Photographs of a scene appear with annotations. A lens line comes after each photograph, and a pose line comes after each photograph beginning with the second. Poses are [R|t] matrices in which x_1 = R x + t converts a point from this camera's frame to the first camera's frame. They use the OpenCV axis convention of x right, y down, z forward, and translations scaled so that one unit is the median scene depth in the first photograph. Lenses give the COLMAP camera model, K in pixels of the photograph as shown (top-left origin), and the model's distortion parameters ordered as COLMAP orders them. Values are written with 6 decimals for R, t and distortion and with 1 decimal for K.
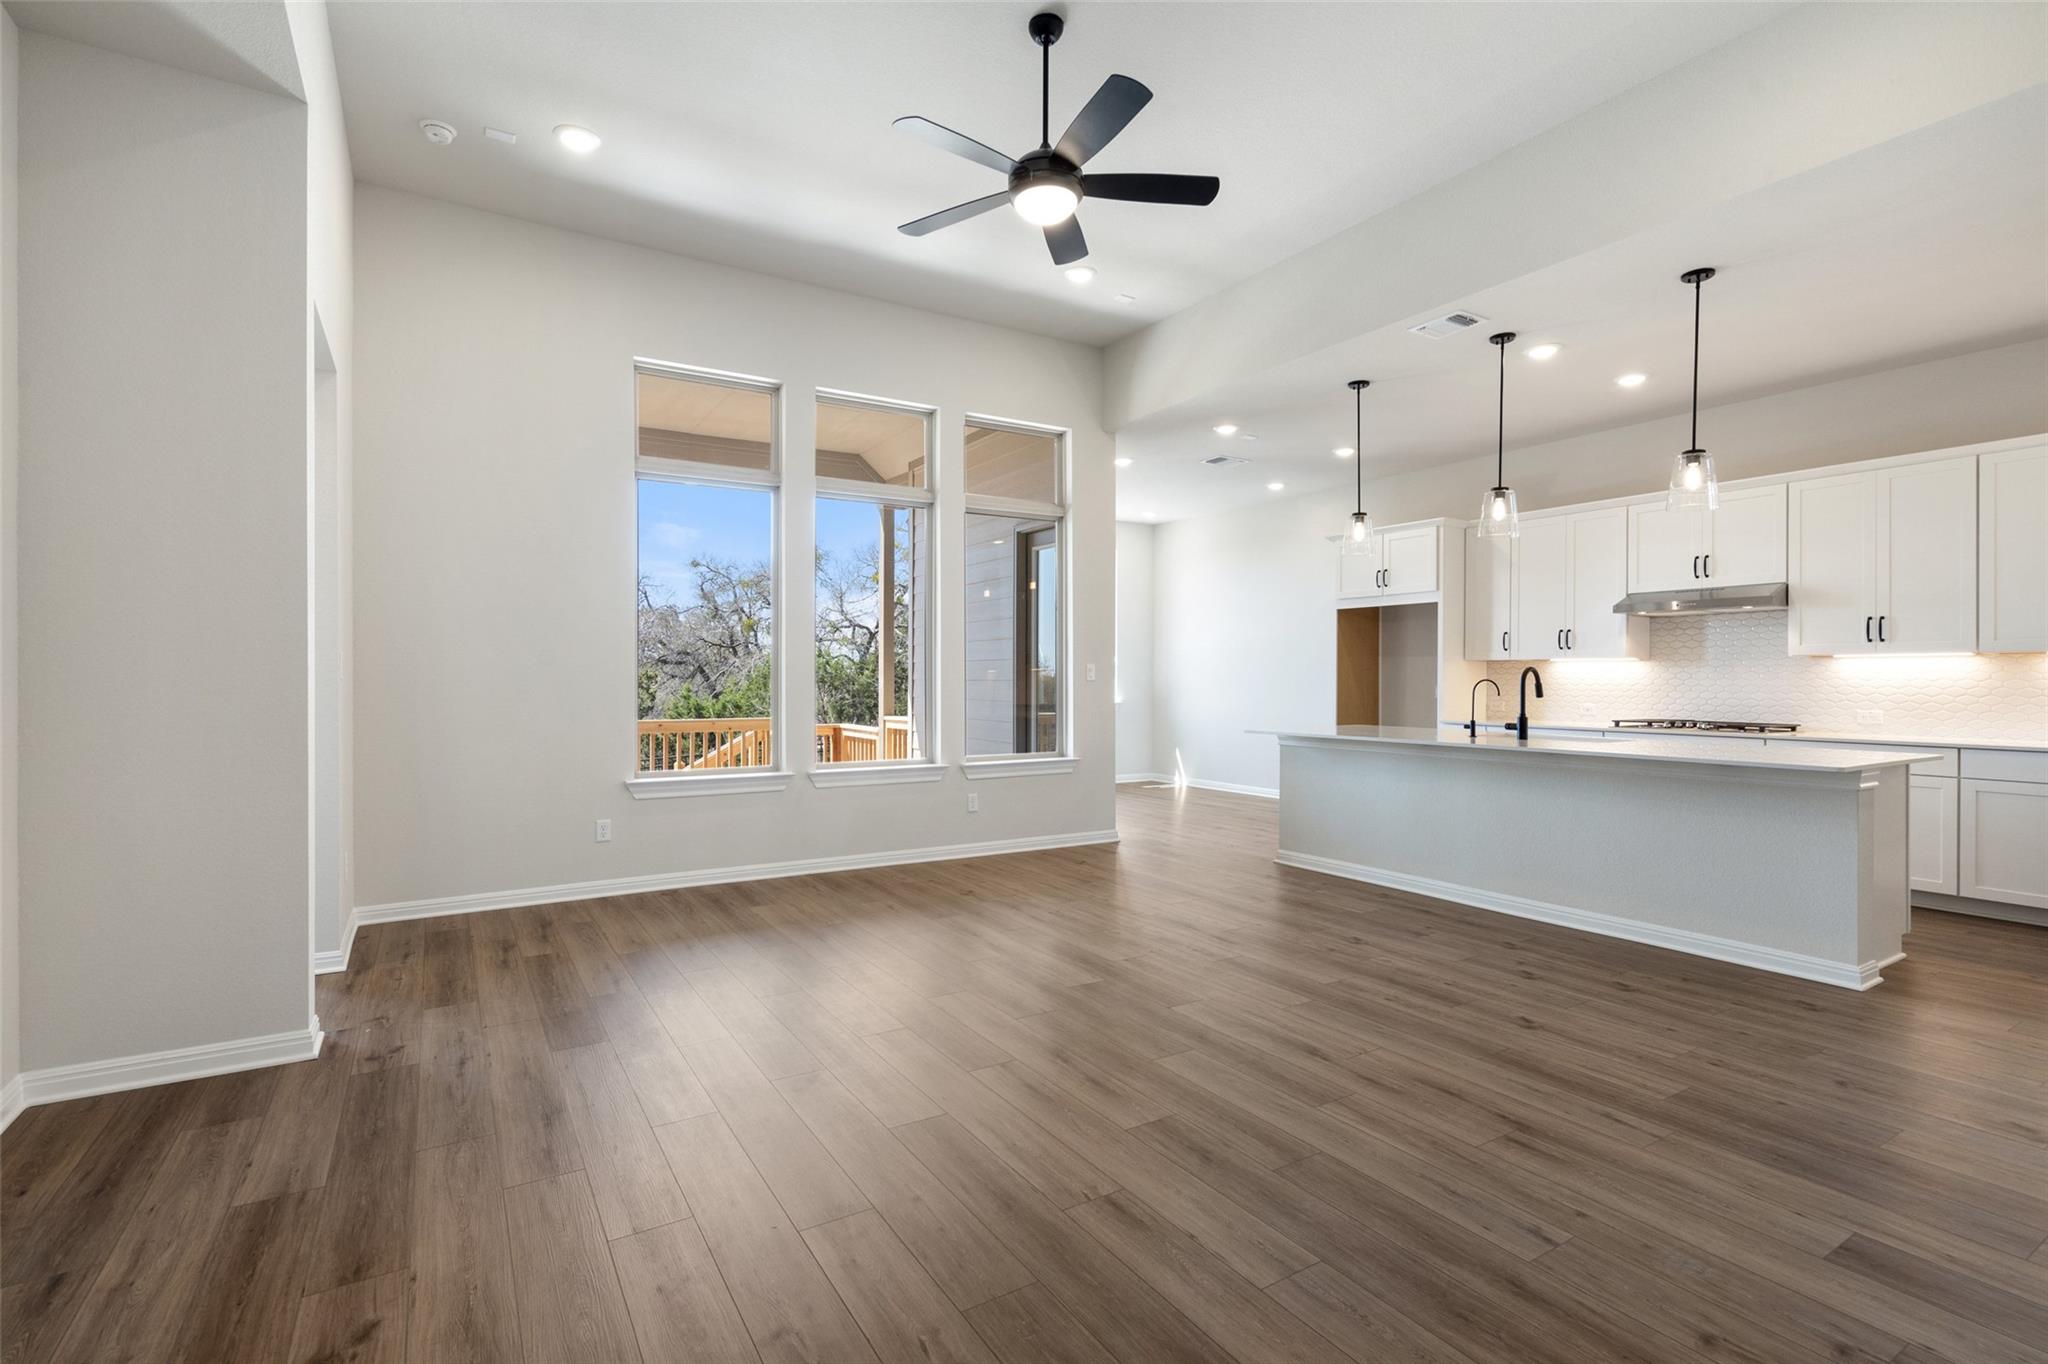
lens RADIAL K [[944.9, 0, 1023.7], [0, 944.9, 680.4], [0, 0, 1]] dist [0.000162, 0.001613]
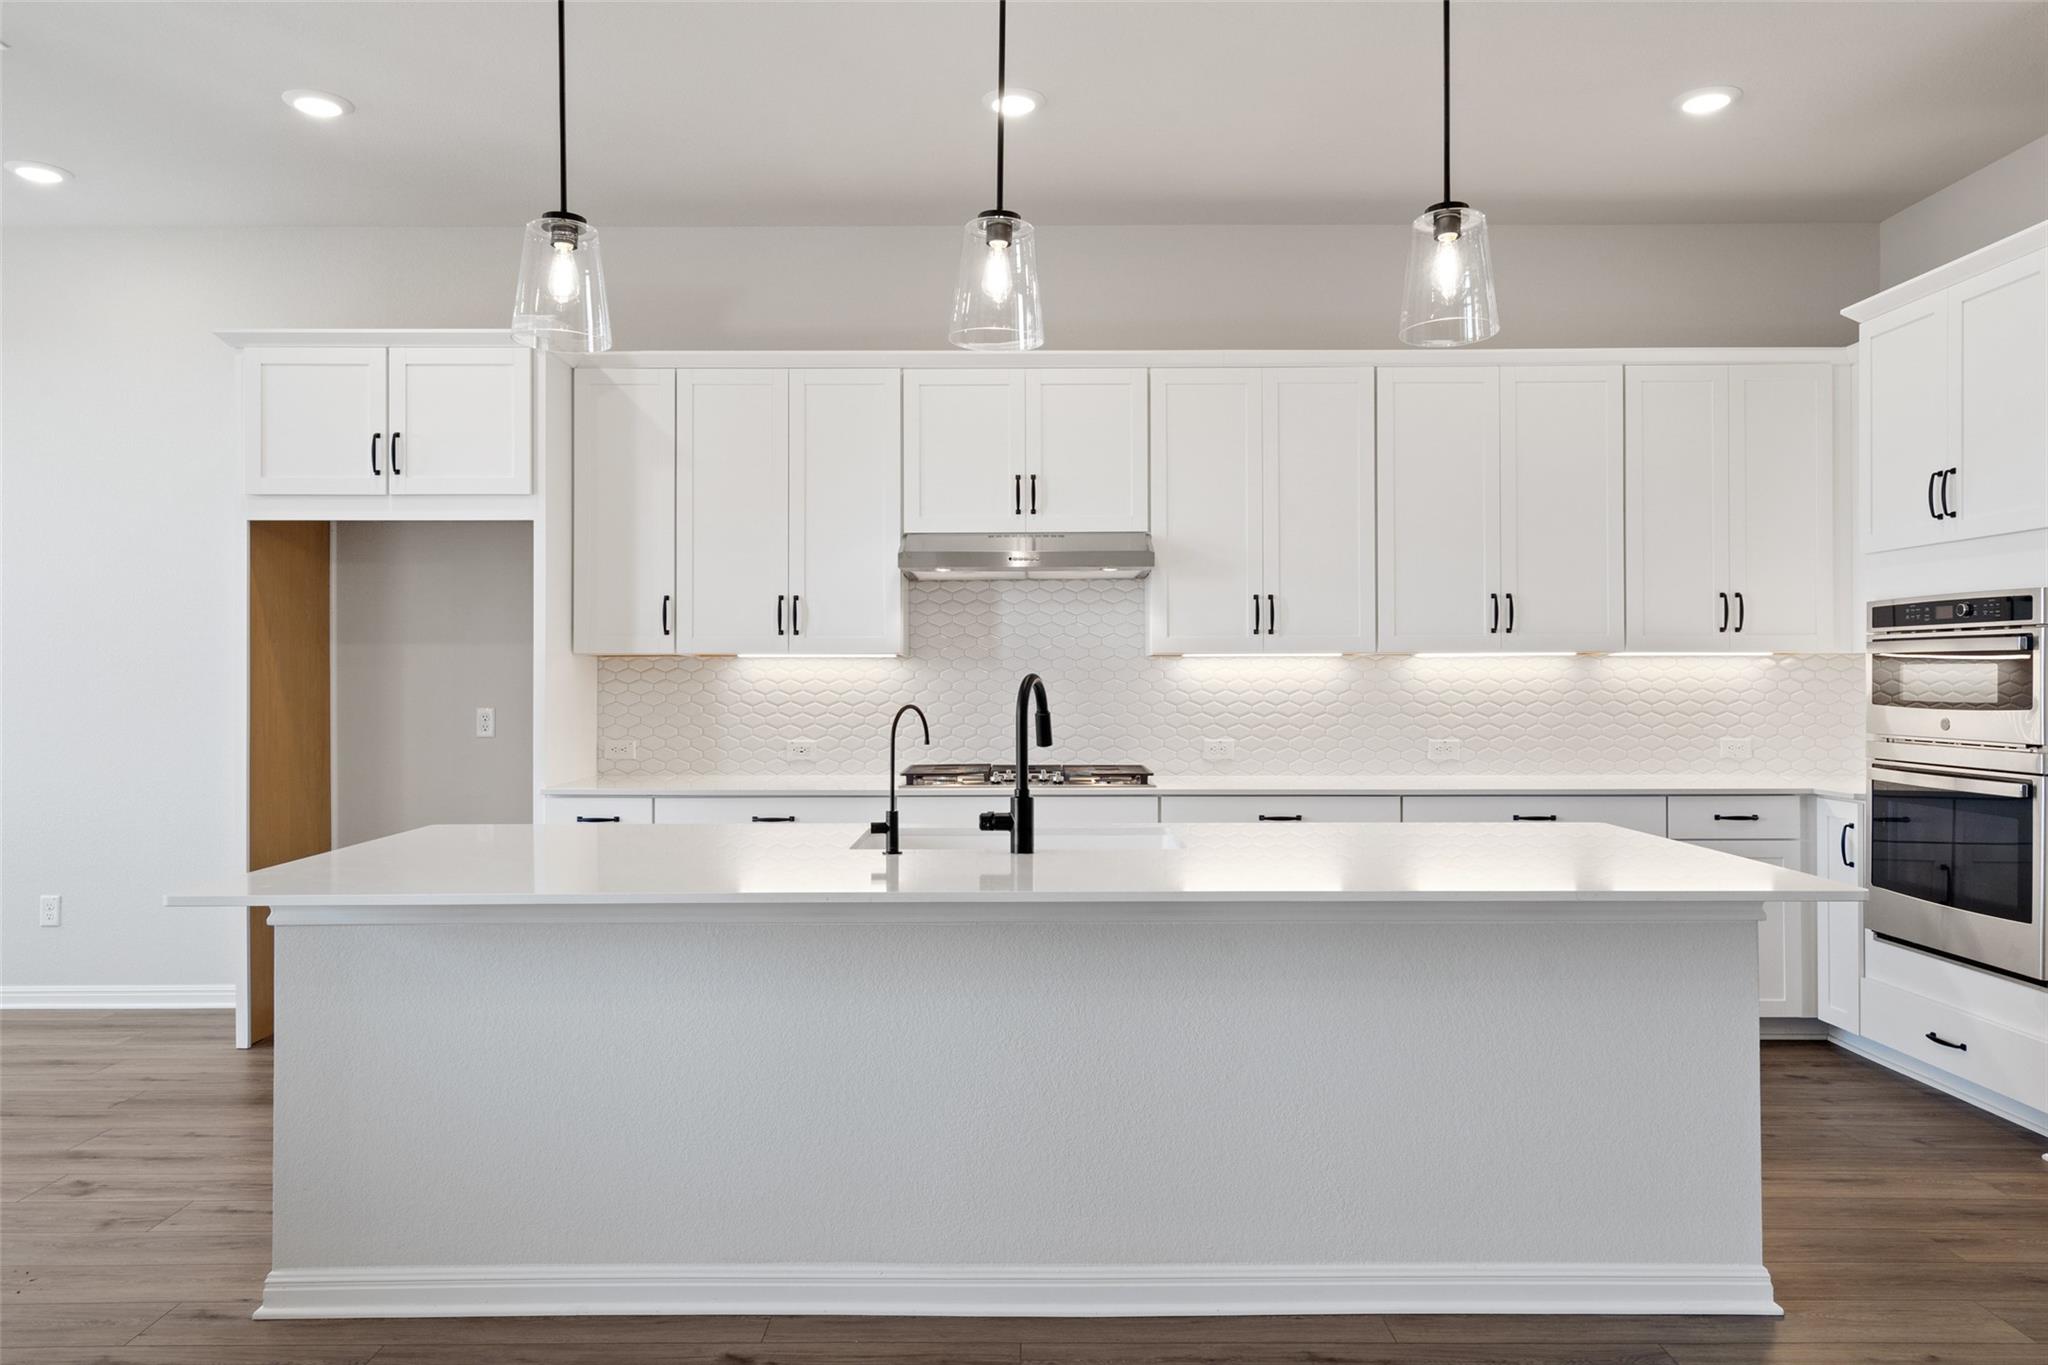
lens RADIAL K [[1352.6, 0, 1017.4], [0, 1352.6, 675.5], [0, 0, 1]] dist [0.005412, 0.000397]
pose [[0.529488, -0.001076, 0.848317, 0.029420], [0.004400, 0.999989, -0.001478, -0.011139], [-0.848306, 0.004515, 0.529487, 0.610947]]
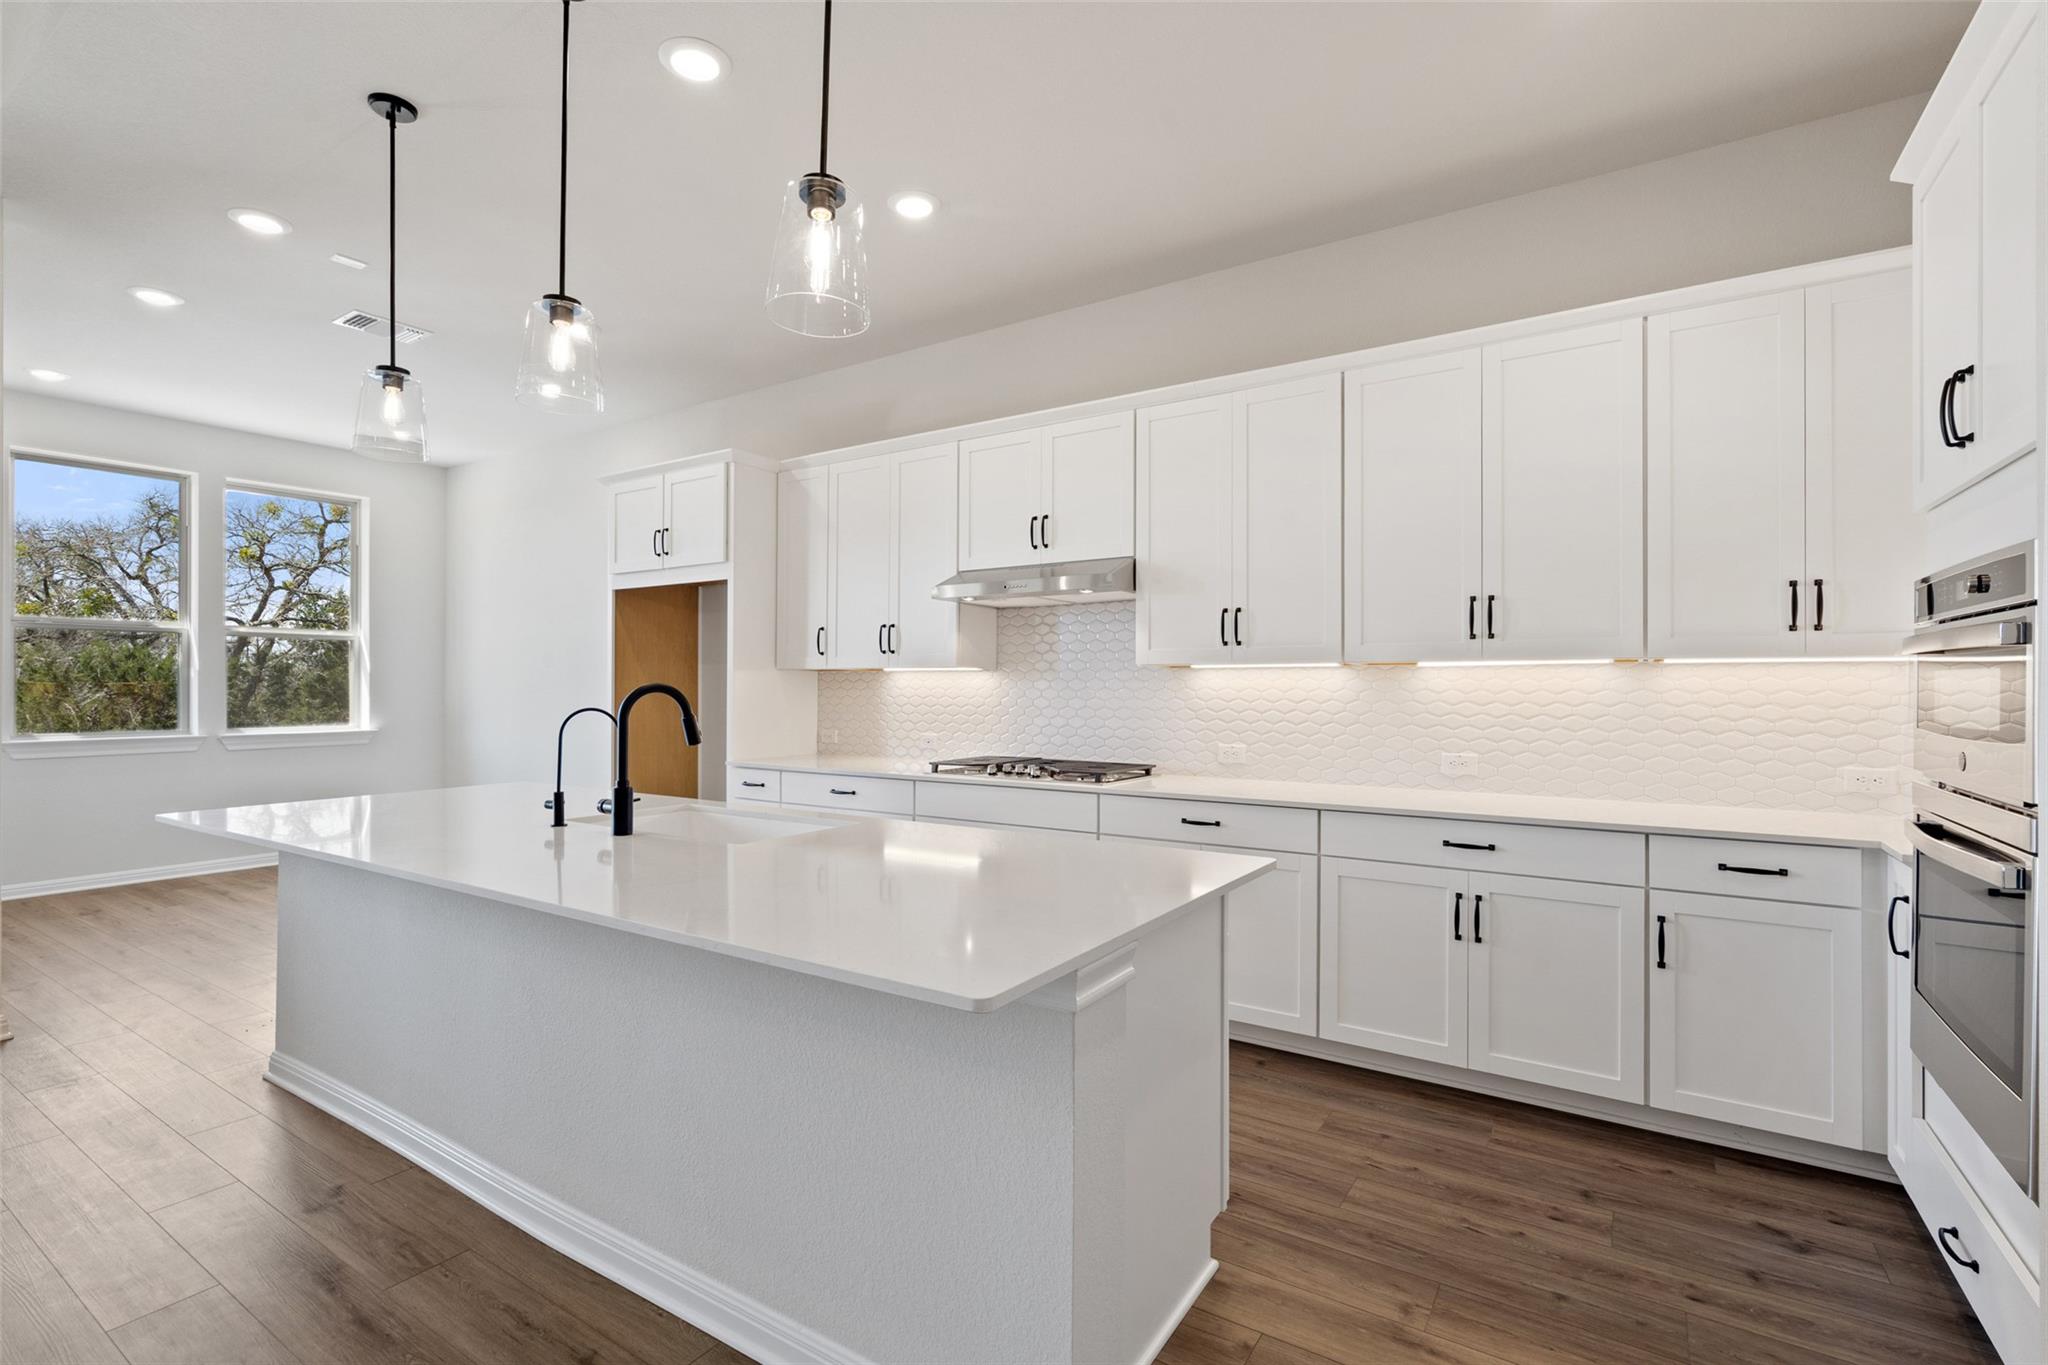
lens RADIAL K [[944.9, 0, 1019.5], [0, 944.9, 682.7], [0, 0, 1]] dist [0.000162, 0.001613]
pose [[0.909003, -0.000822, 0.416788, 0.450142], [0.002568, 0.999990, -0.003629, -0.011481], [-0.416781, 0.004369, 0.908997, 0.420438]]
